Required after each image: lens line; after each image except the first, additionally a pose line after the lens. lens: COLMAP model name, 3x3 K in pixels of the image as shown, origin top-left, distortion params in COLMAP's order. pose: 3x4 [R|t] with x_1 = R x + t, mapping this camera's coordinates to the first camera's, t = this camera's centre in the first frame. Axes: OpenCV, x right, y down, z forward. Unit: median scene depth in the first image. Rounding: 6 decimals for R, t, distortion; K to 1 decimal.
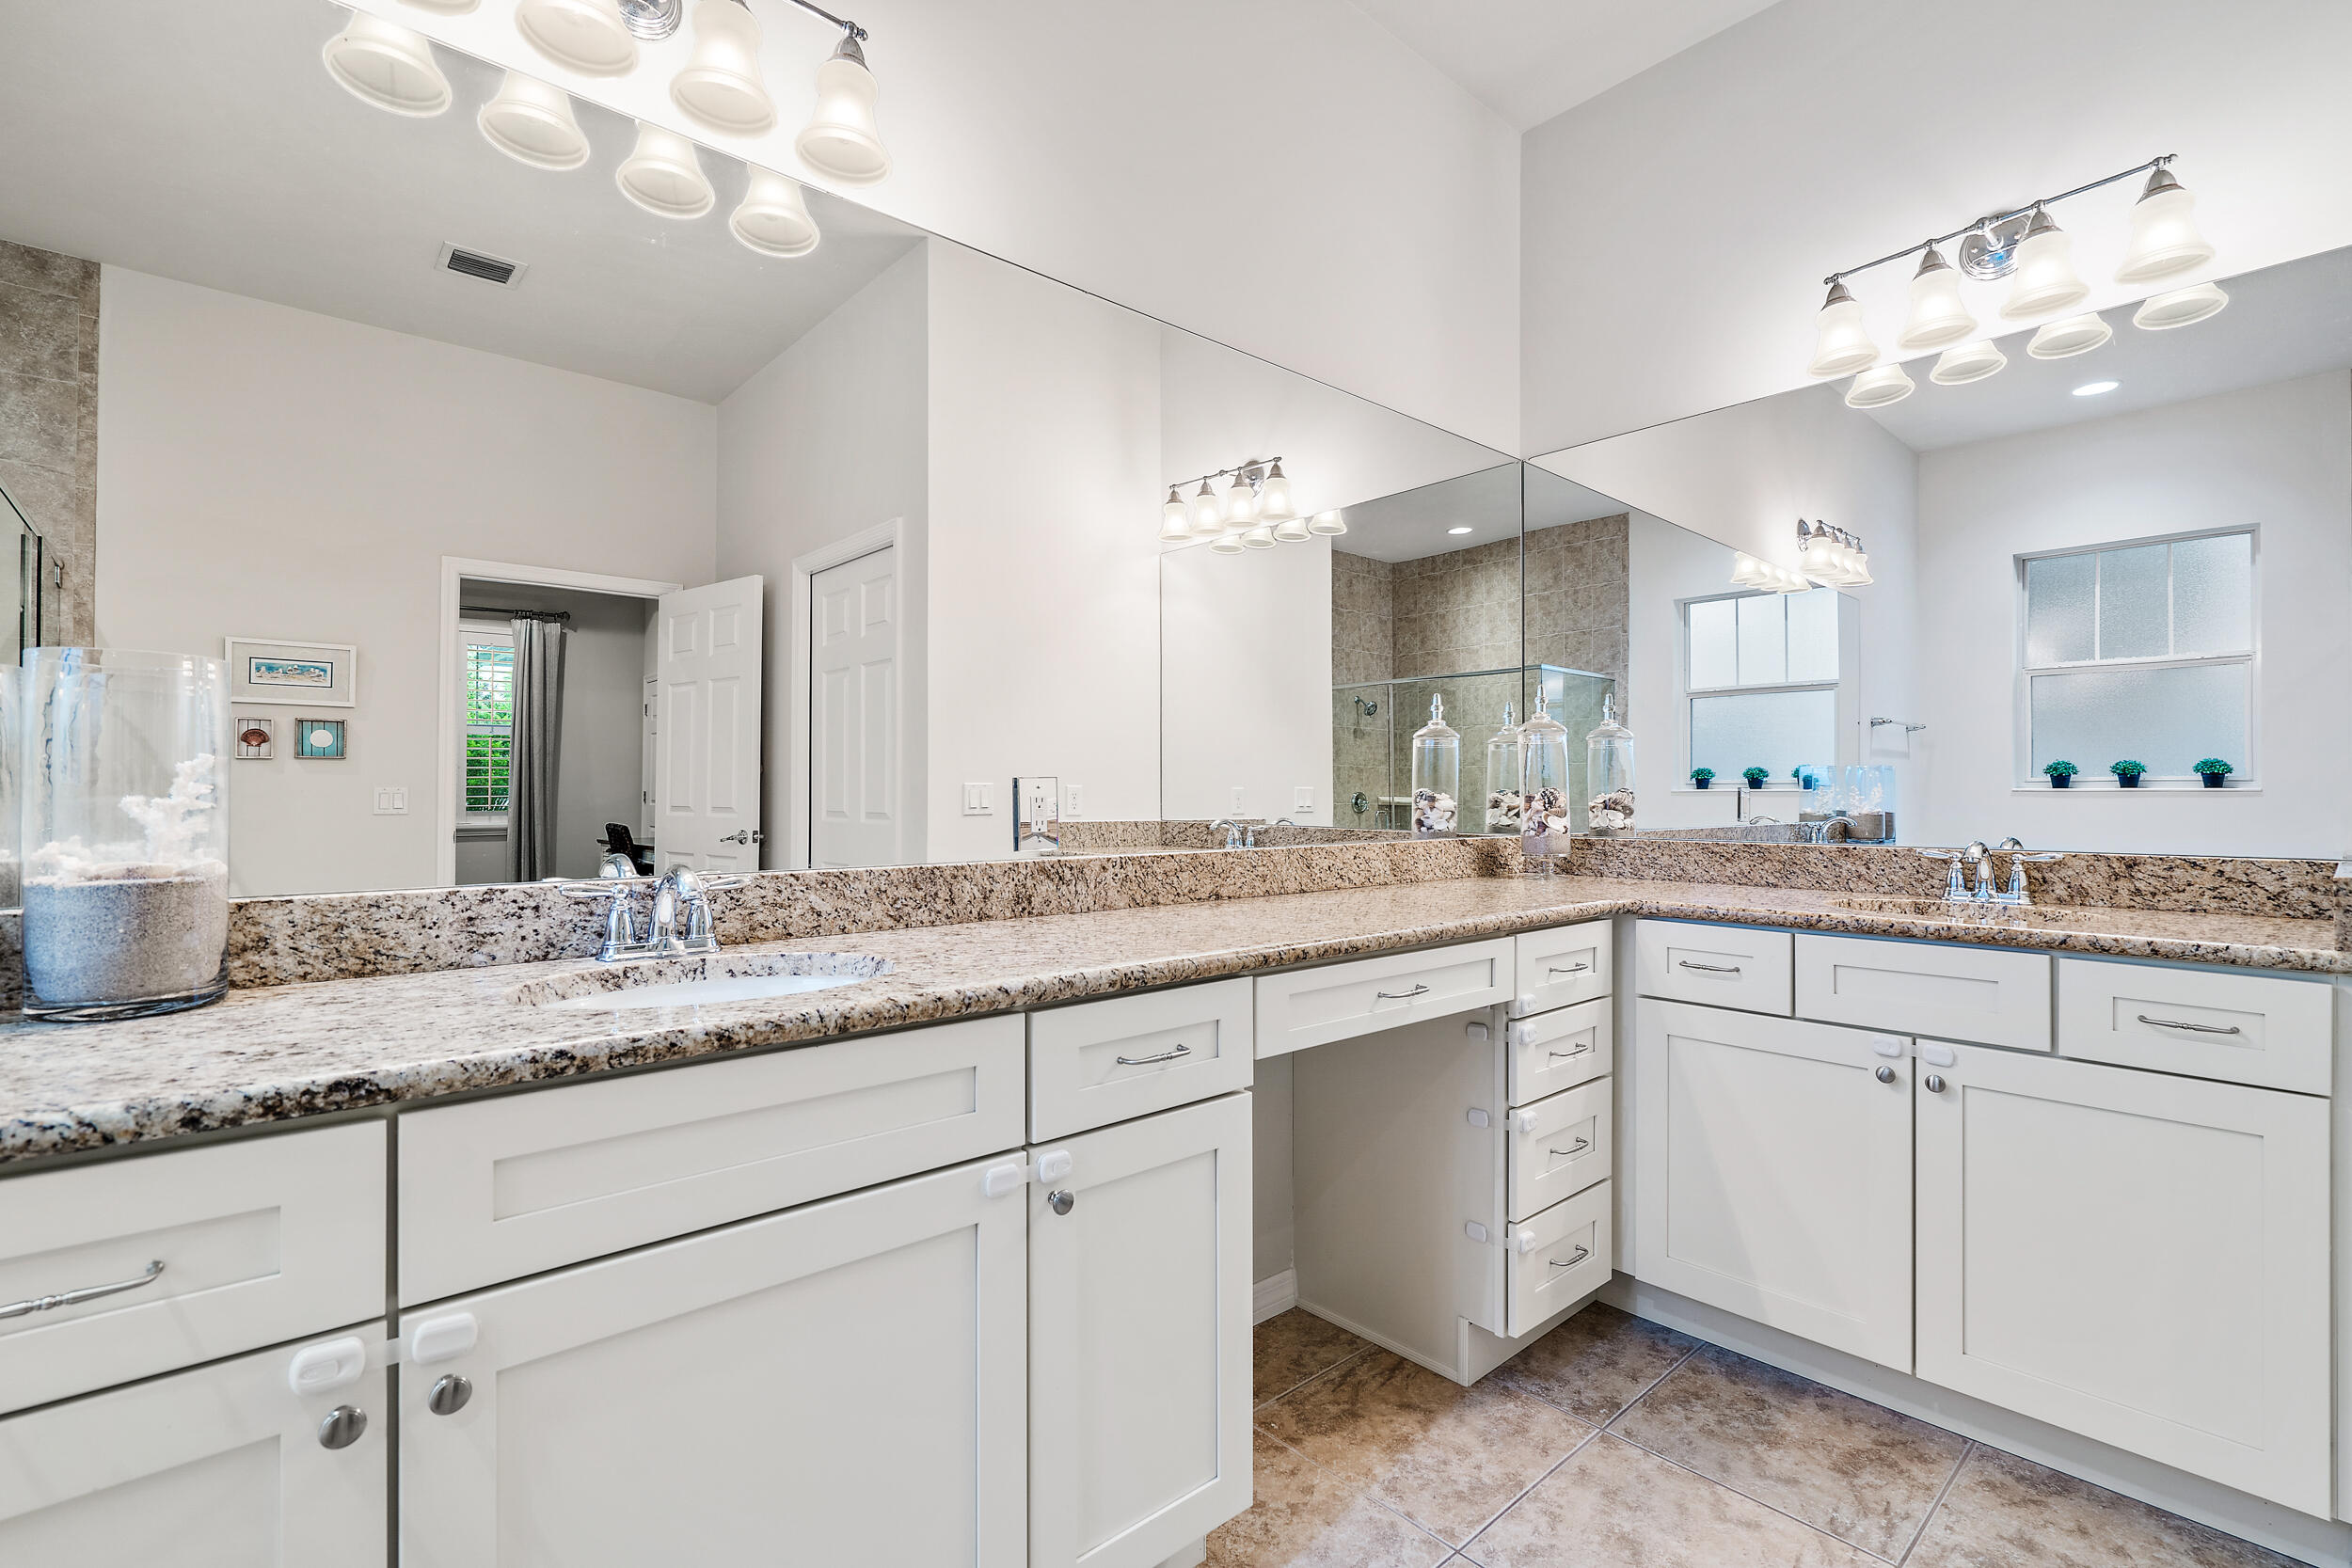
lens RADIAL K [[1061.7, 0, 1176.0], [0, 1061.7, 790.5], [0, 0, 1]] dist [-0.001194, 0.000030]
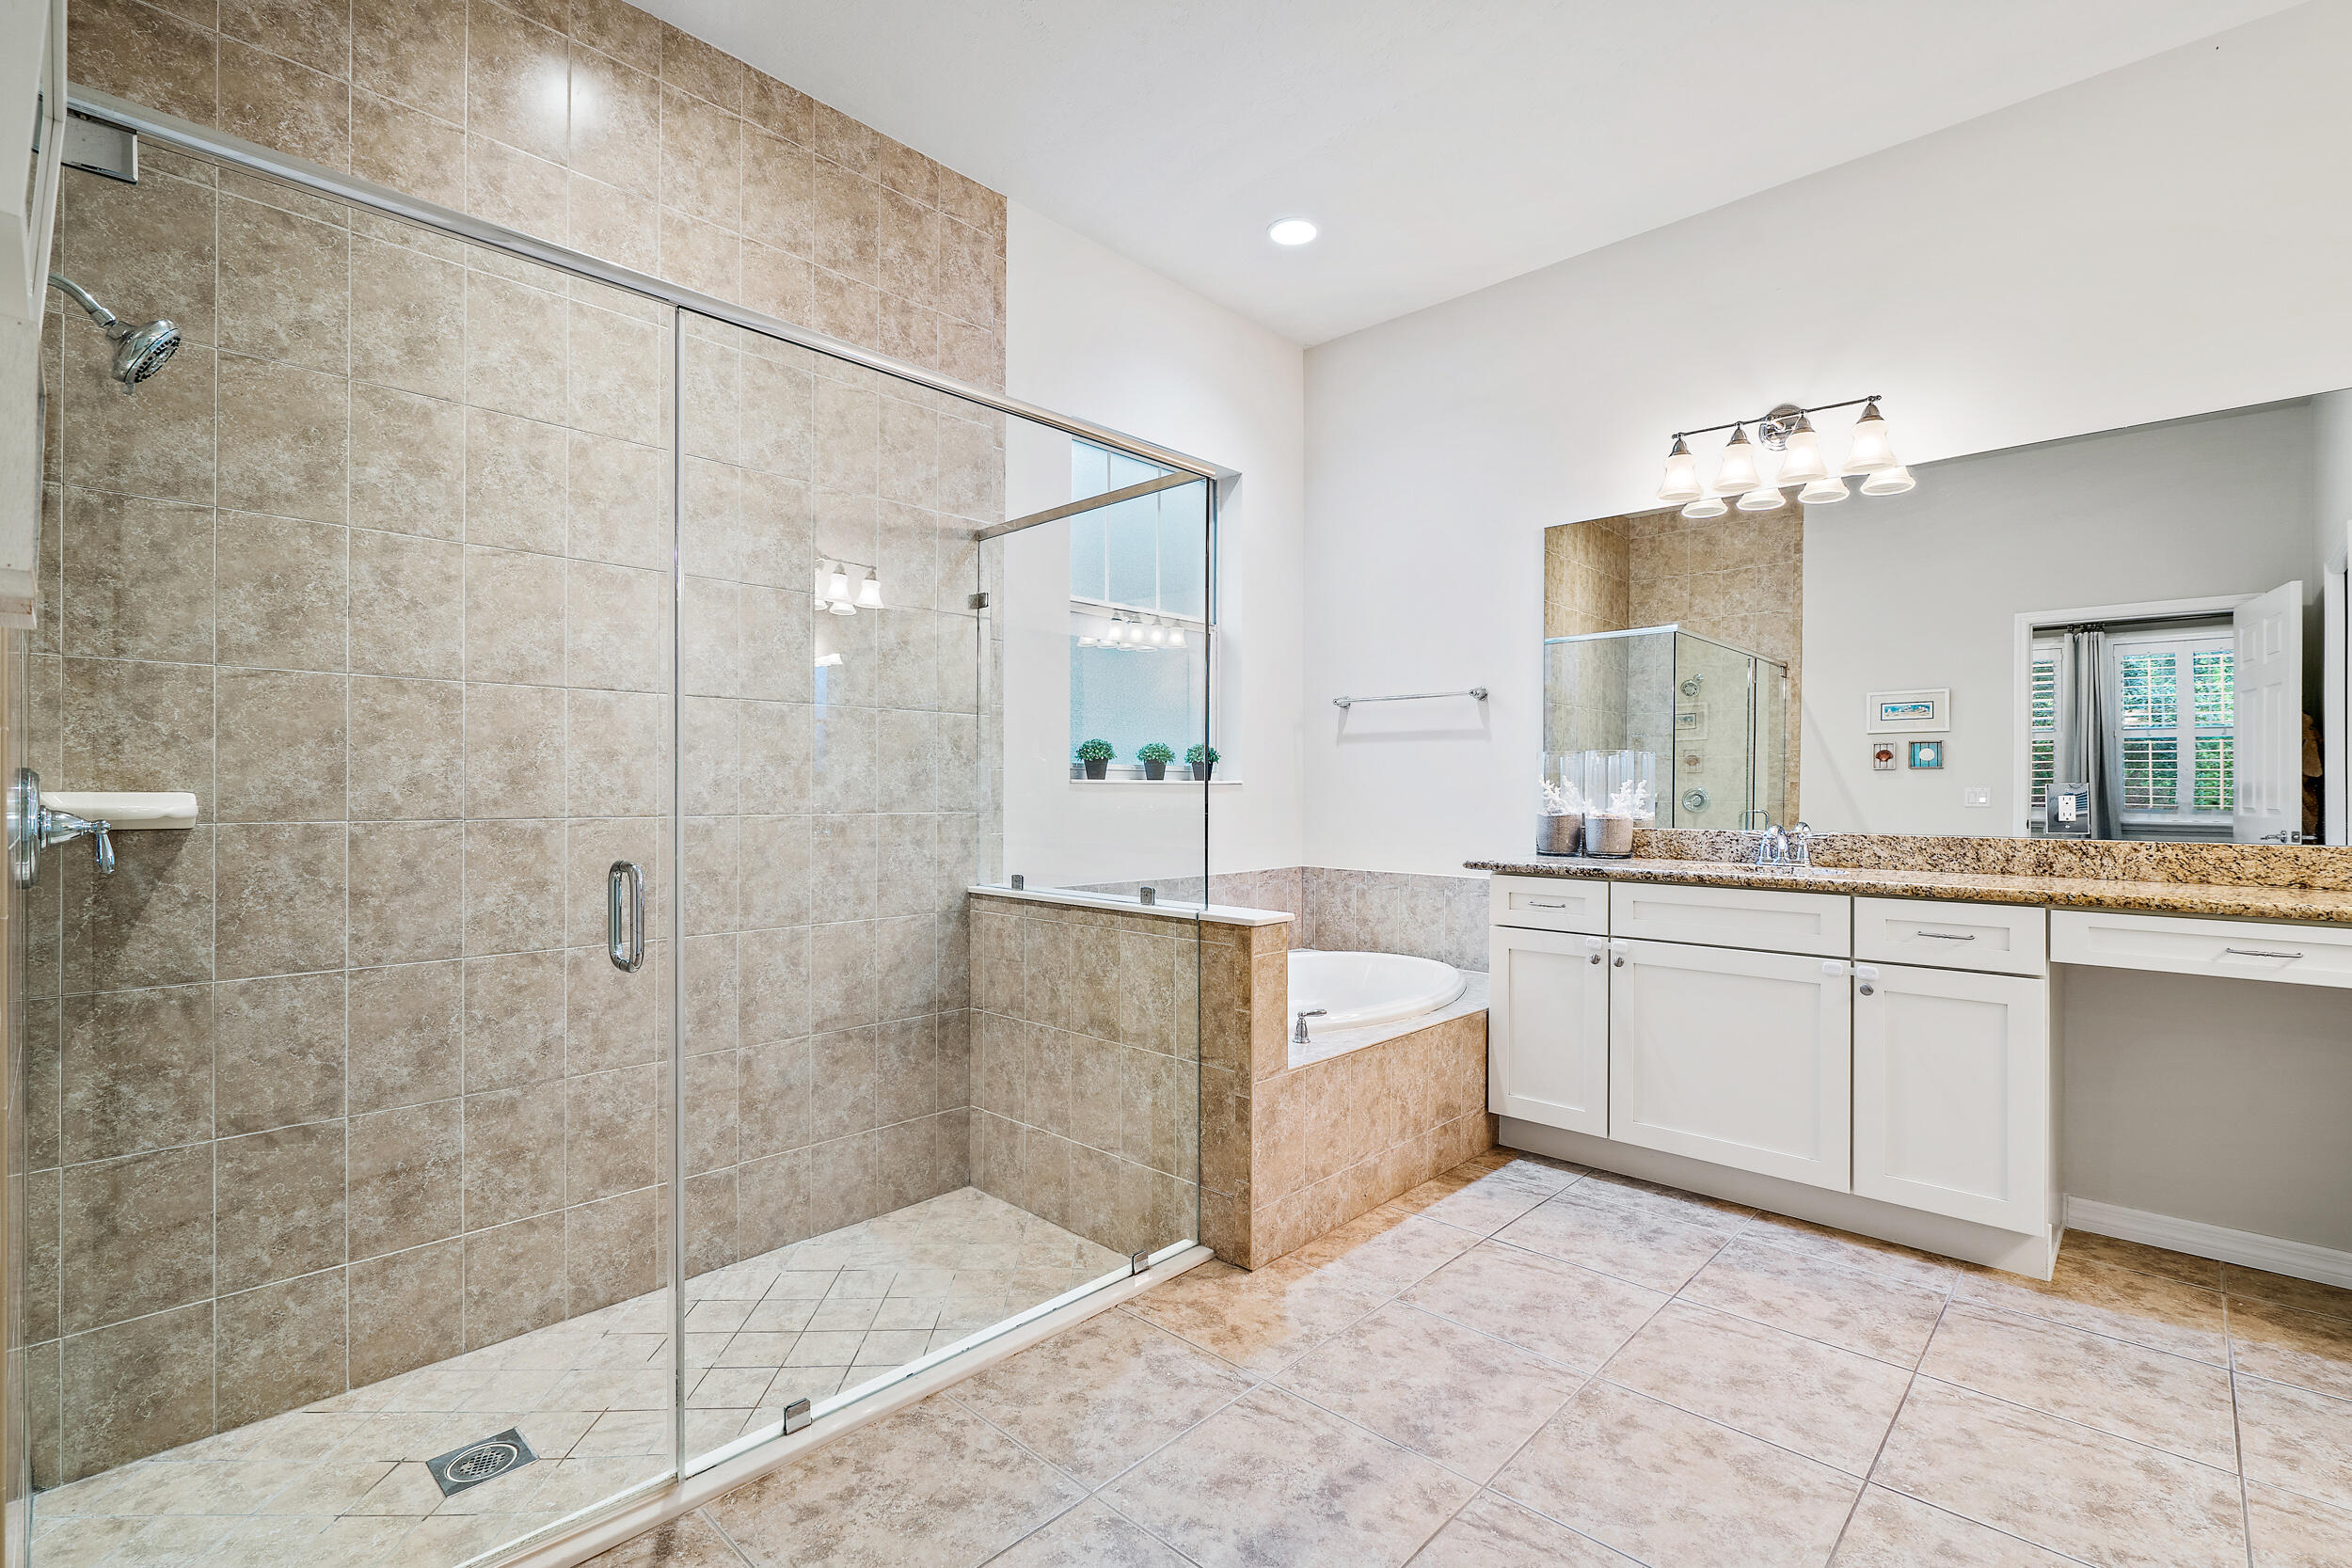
lens RADIAL K [[1061.7, 0, 1176.0], [0, 1061.7, 790.5], [0, 0, 1]] dist [-0.001194, 0.000030]
pose [[0.086413, 0.002331, -0.996257, 1.267075], [0.000286, 0.999997, 0.002365, -0.006359], [0.996259, -0.000490, 0.086412, -0.363414]]
